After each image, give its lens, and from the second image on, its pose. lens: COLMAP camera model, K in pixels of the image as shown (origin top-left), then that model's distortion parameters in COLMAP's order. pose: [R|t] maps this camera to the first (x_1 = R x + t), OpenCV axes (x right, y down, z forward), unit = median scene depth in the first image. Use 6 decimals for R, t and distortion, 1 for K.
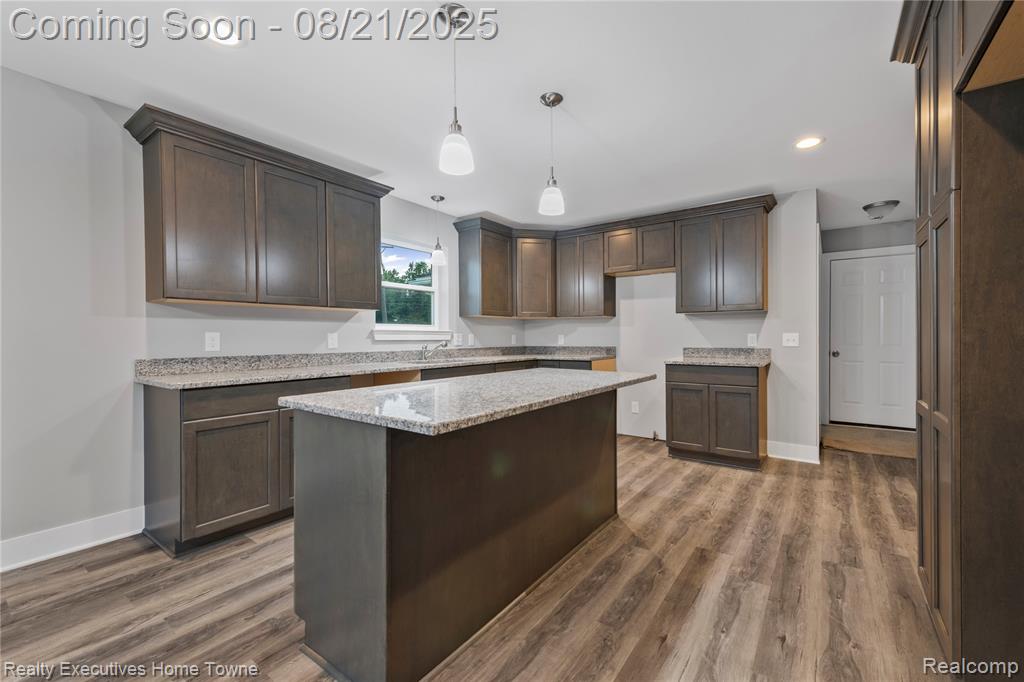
lens RADIAL K [[419.3, 0, 518.1], [0, 419.3, 336.1], [0, 0, 1]] dist [0.009707, -0.000169]
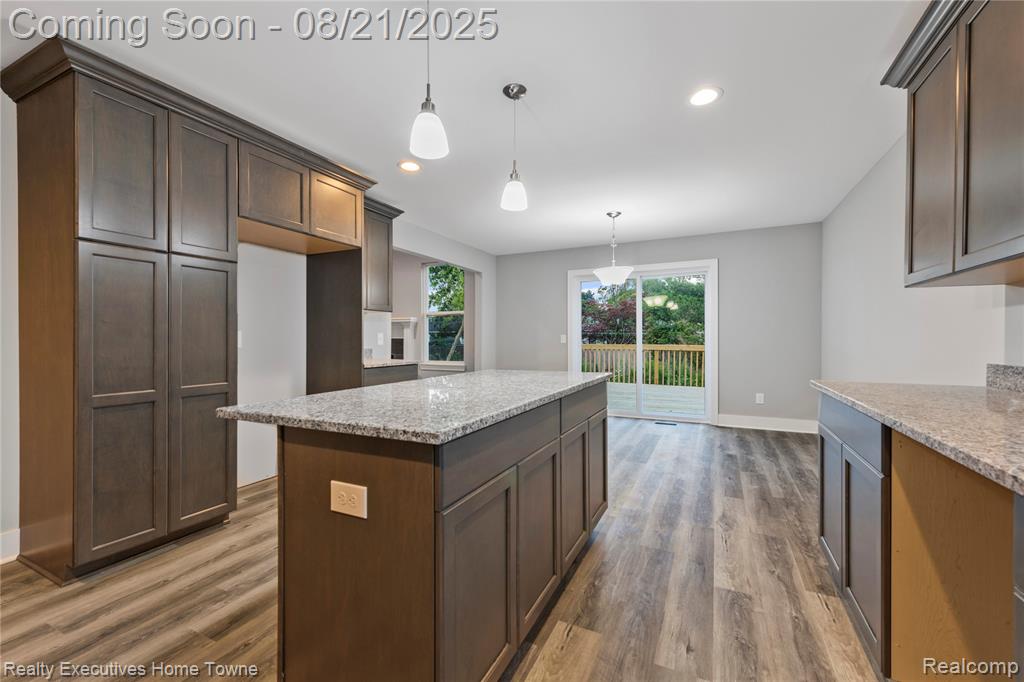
lens RADIAL K [[419.3, 0, 518.1], [0, 419.3, 336.1], [0, 0, 1]] dist [0.009707, -0.000169]
pose [[-0.980293, 0.000357, -0.197551, 0.083035], [0.001497, 0.999983, -0.005624, 0.010979], [0.197546, -0.005809, -0.980276, 1.795701]]
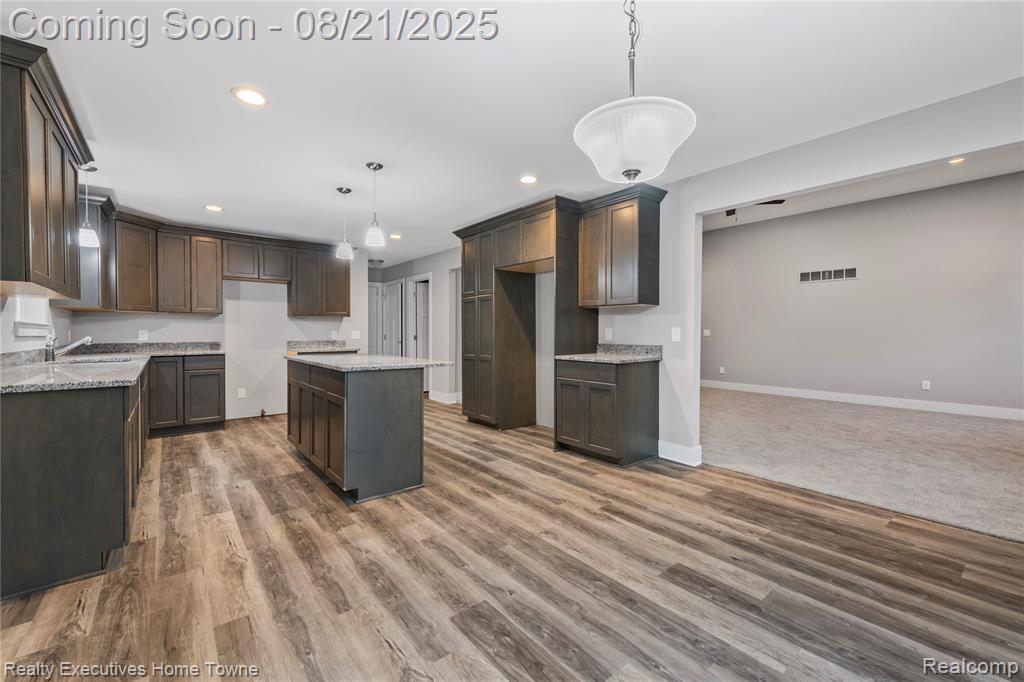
lens RADIAL K [[440.5, 0, 516.9], [0, 440.5, 338.1], [0, 0, 1]] dist [0.000120, -0.000298]
pose [[0.254562, -0.008046, 0.967023, -1.501625], [-0.001838, 0.999960, 0.008804, 0.009610], [-0.967055, -0.004019, 0.254537, -0.097376]]
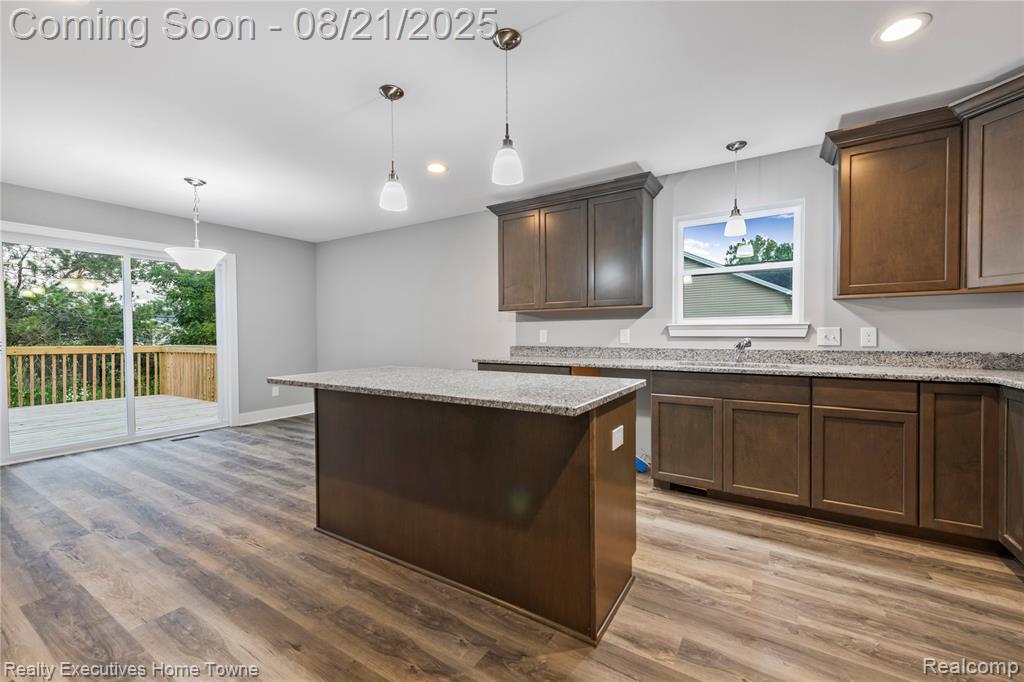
lens RADIAL K [[409.8, 0, 519.0], [0, 409.8, 340.3], [0, 0, 1]] dist [0.010461, -0.000552]
pose [[0.082382, 0.018549, -0.996428, 0.931502], [0.005940, 0.999800, 0.019102, -0.000411], [0.996583, -0.007492, 0.082256, 1.015206]]
